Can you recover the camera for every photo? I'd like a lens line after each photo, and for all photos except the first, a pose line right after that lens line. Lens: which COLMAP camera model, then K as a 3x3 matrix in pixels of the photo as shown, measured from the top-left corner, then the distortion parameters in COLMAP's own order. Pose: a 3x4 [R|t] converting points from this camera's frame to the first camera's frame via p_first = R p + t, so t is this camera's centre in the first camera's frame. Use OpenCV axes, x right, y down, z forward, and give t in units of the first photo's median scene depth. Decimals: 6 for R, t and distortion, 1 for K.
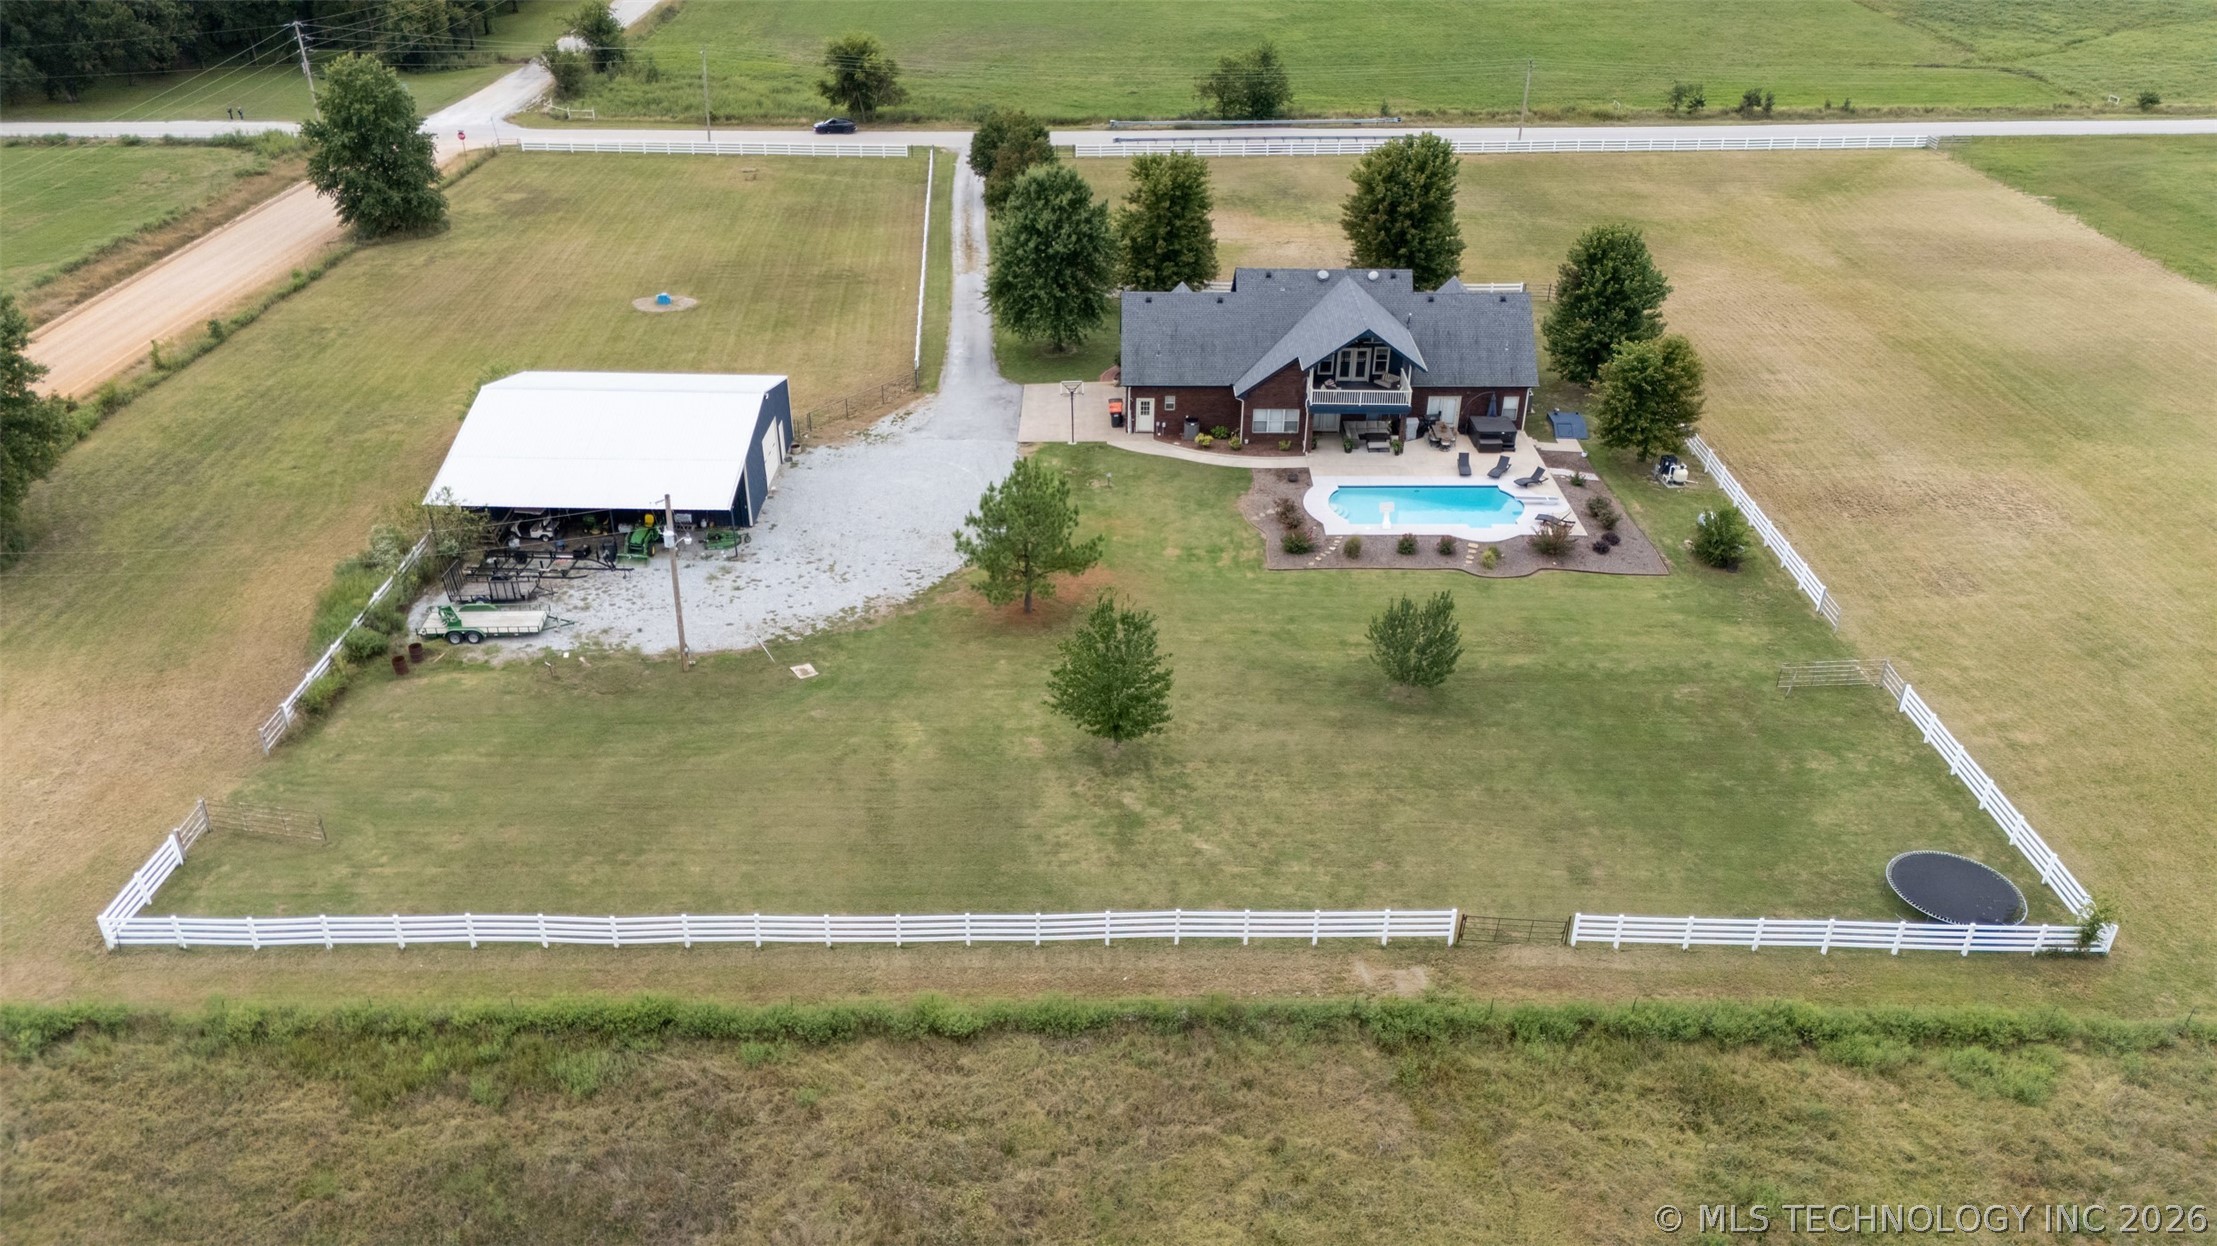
lens RADIAL K [[1616.1, 0, 1091.6], [0, 1616.1, 624.1], [0, 0, 1]] dist [0.109473, -0.211358]
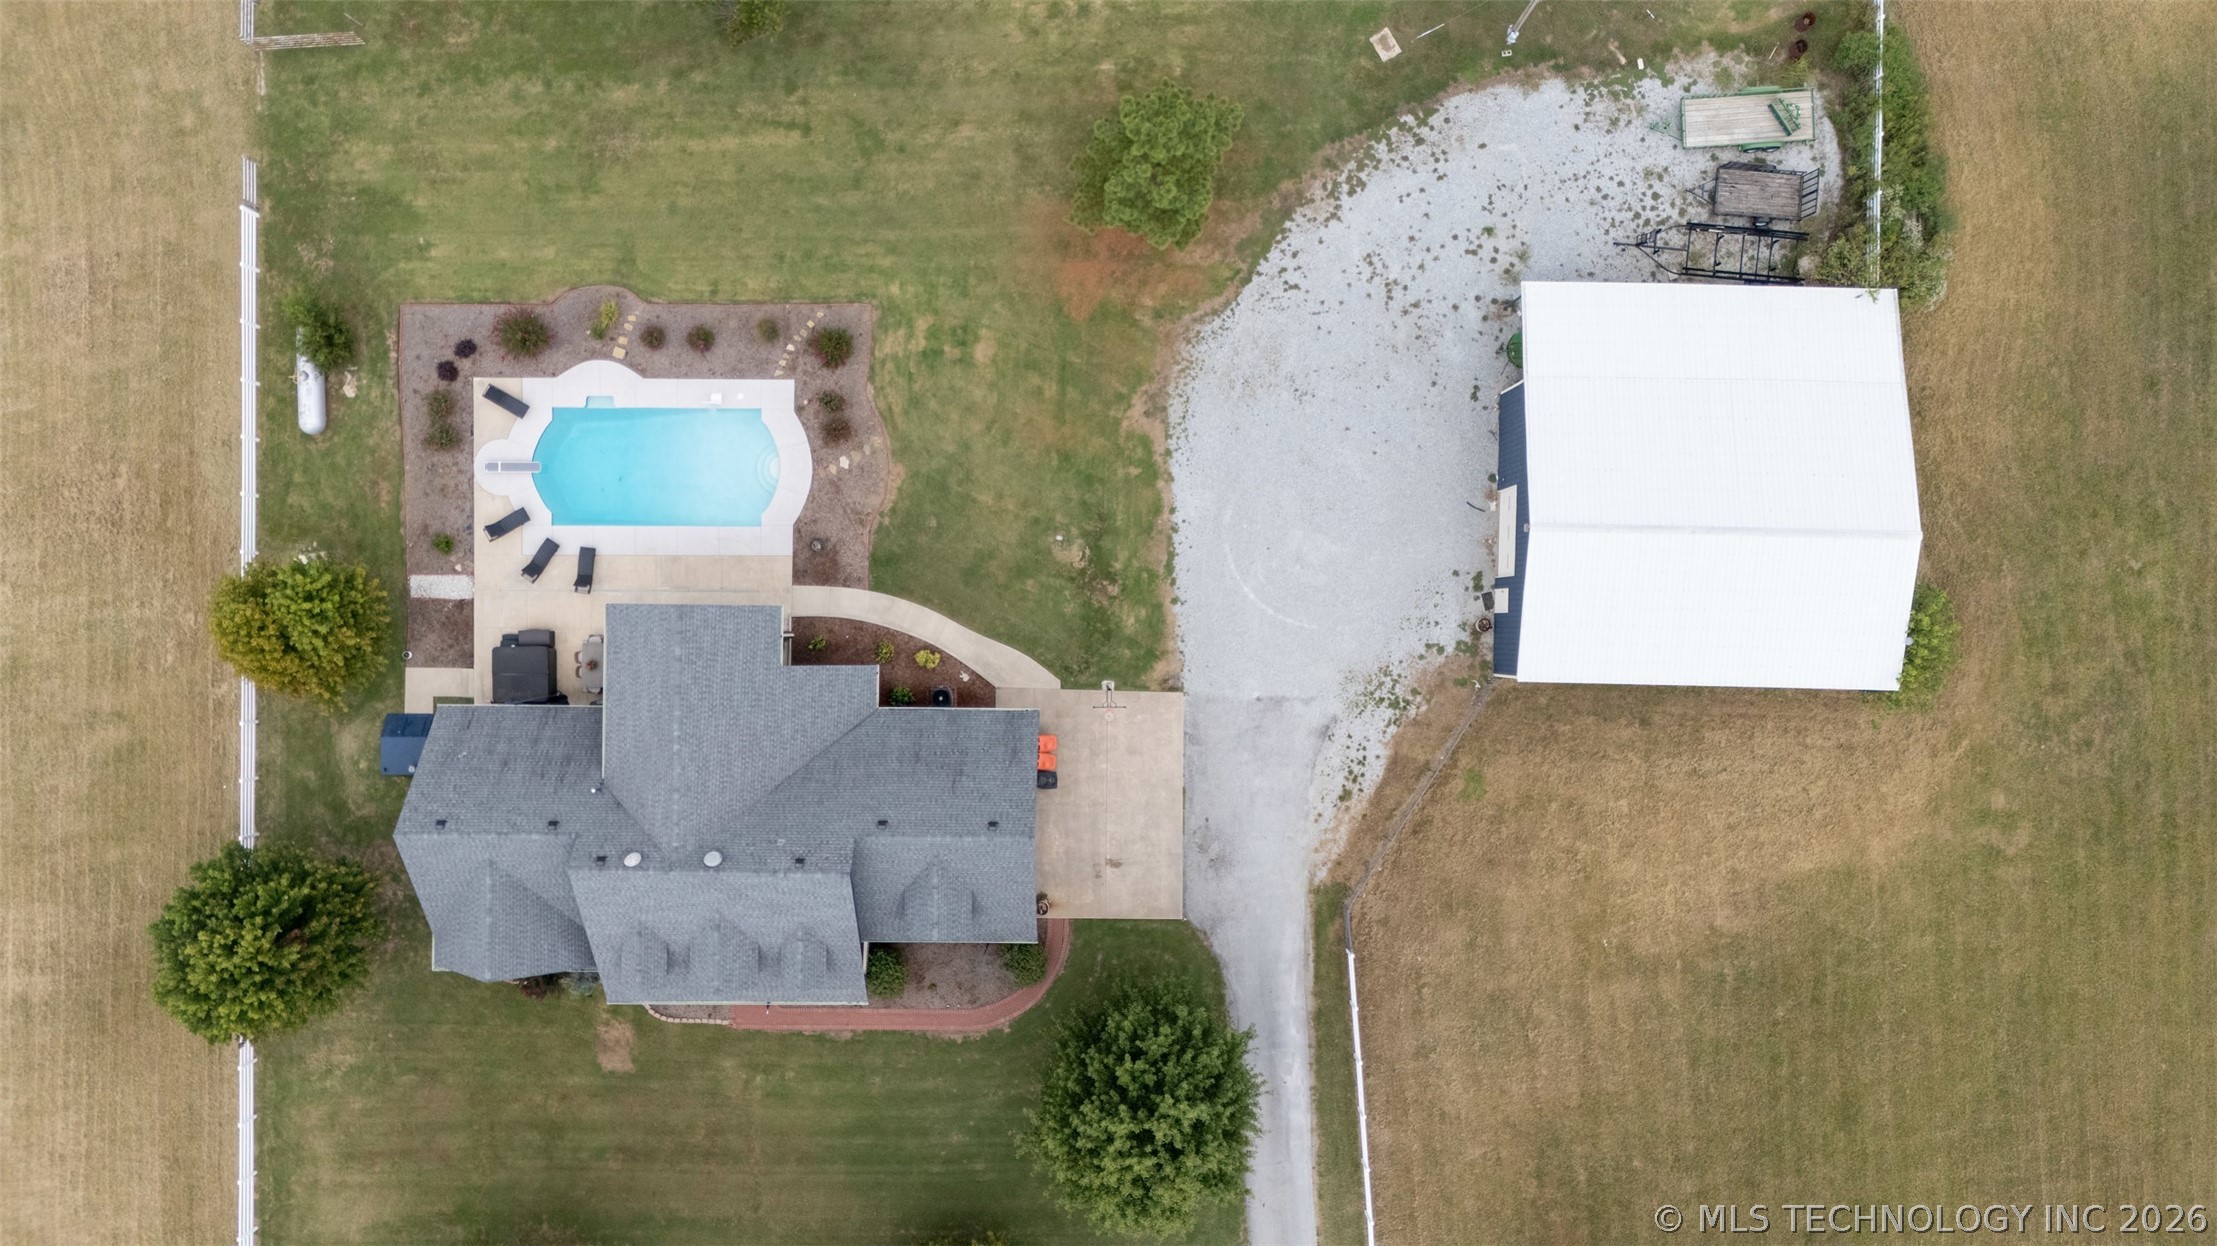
lens RADIAL K [[1626.9, 0, 1095.0], [0, 1626.9, 622.7], [0, 0, 1]] dist [0.087716, -0.097096]
pose [[-0.999994, 0.001121, -0.003277, -0.003119], [-0.003406, -0.489574, 0.871955, -0.746498], [-0.000627, 0.871961, 0.489575, 0.630517]]
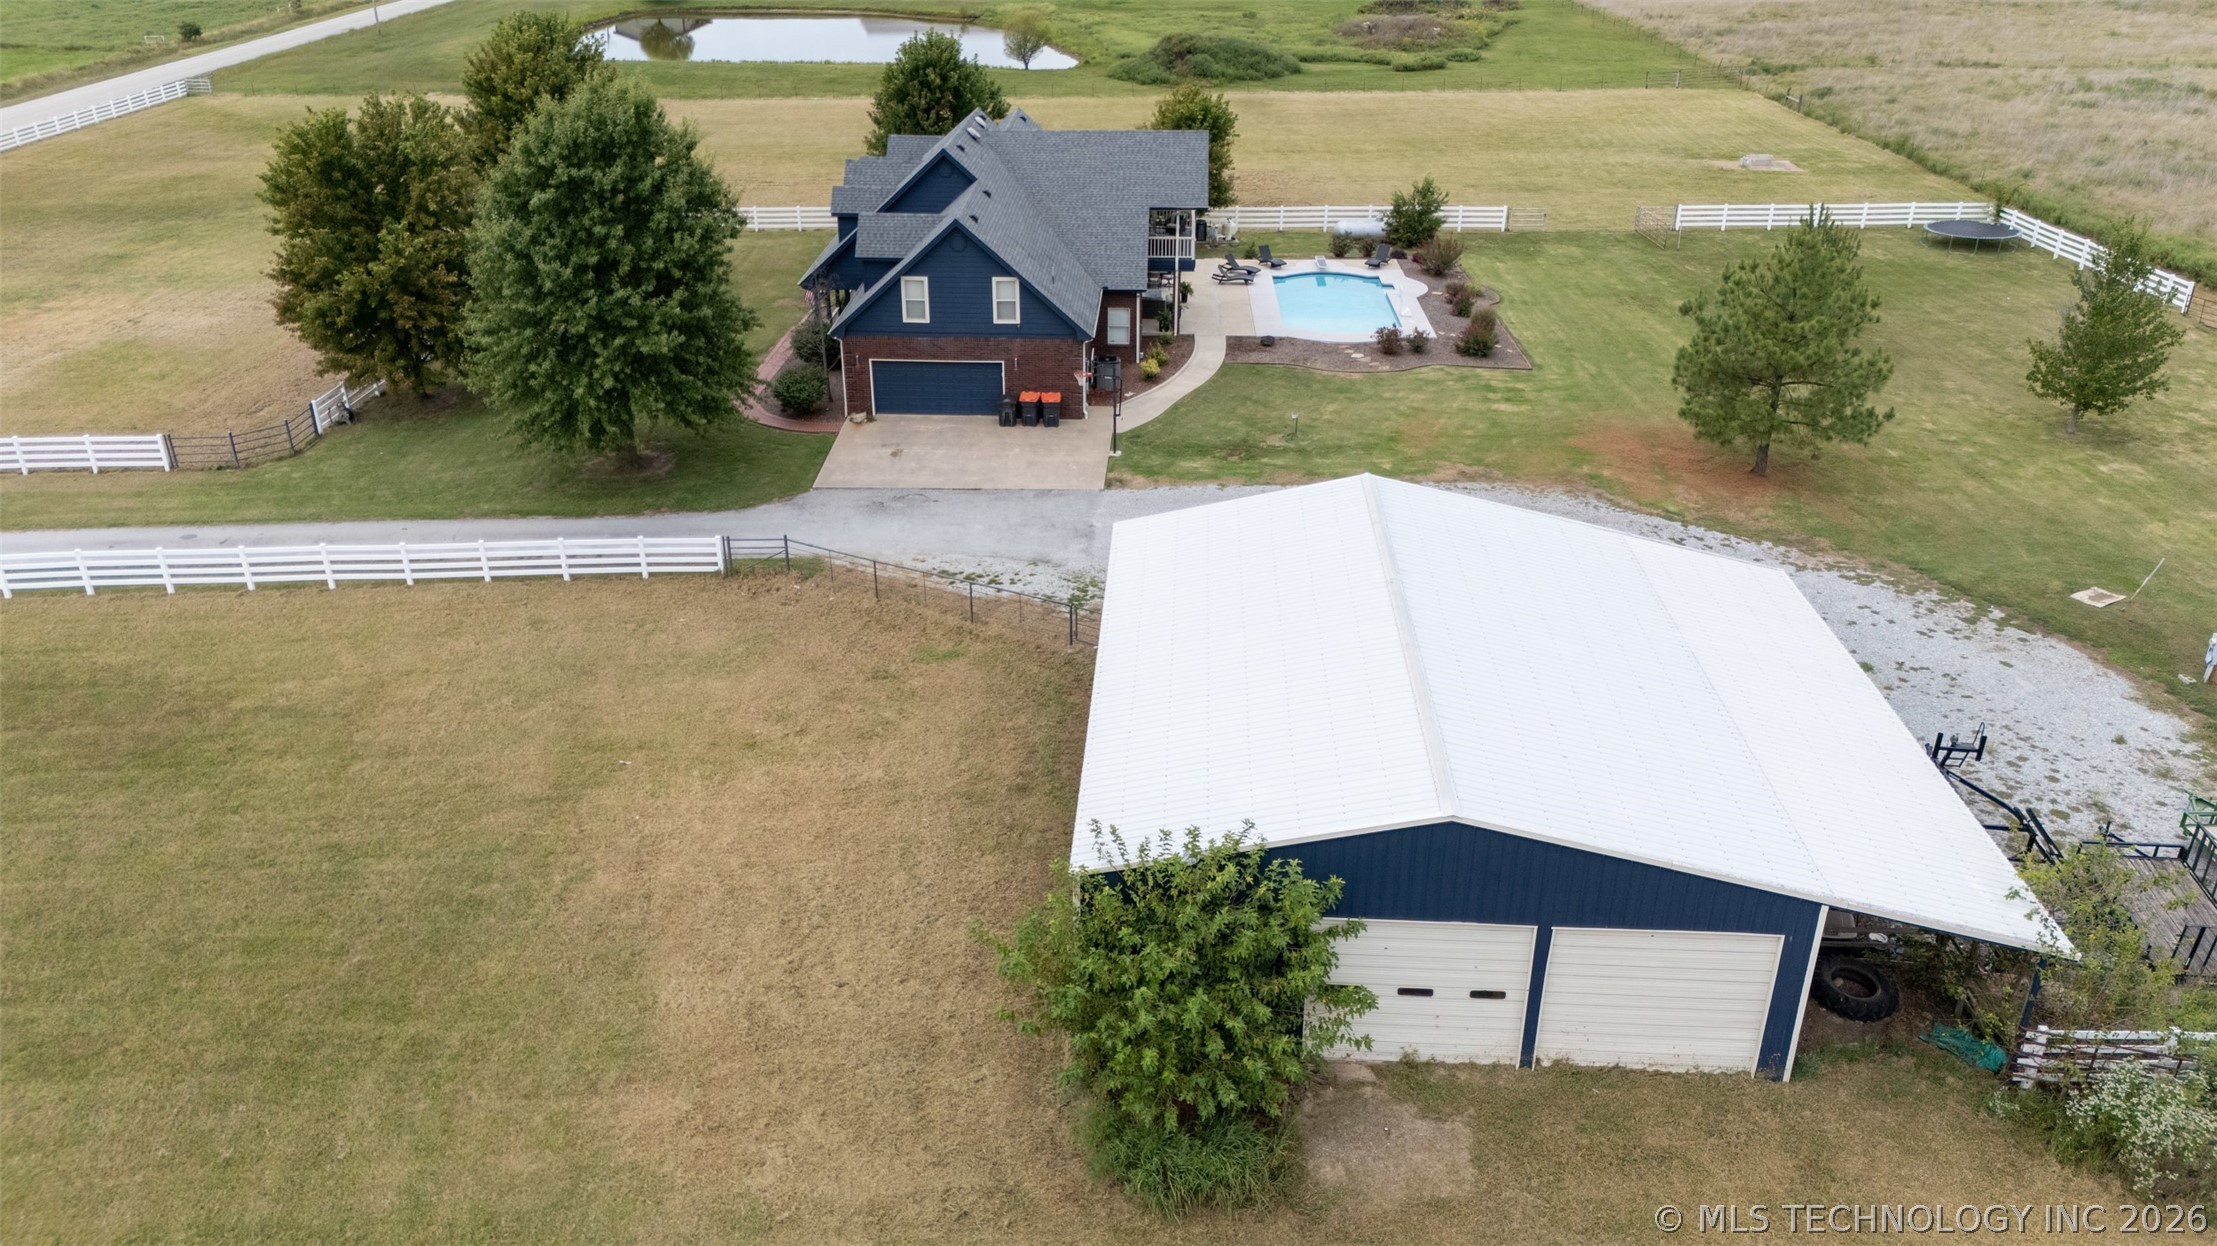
lens RADIAL K [[1626.9, 0, 1095.0], [0, 1626.9, 622.7], [0, 0, 1]] dist [0.087716, -0.097096]
pose [[0.035749, -0.442305, 0.896152, -0.579696], [0.490049, 0.789271, 0.370005, -0.291411], [-0.870962, 0.425931, 0.244966, 0.903940]]
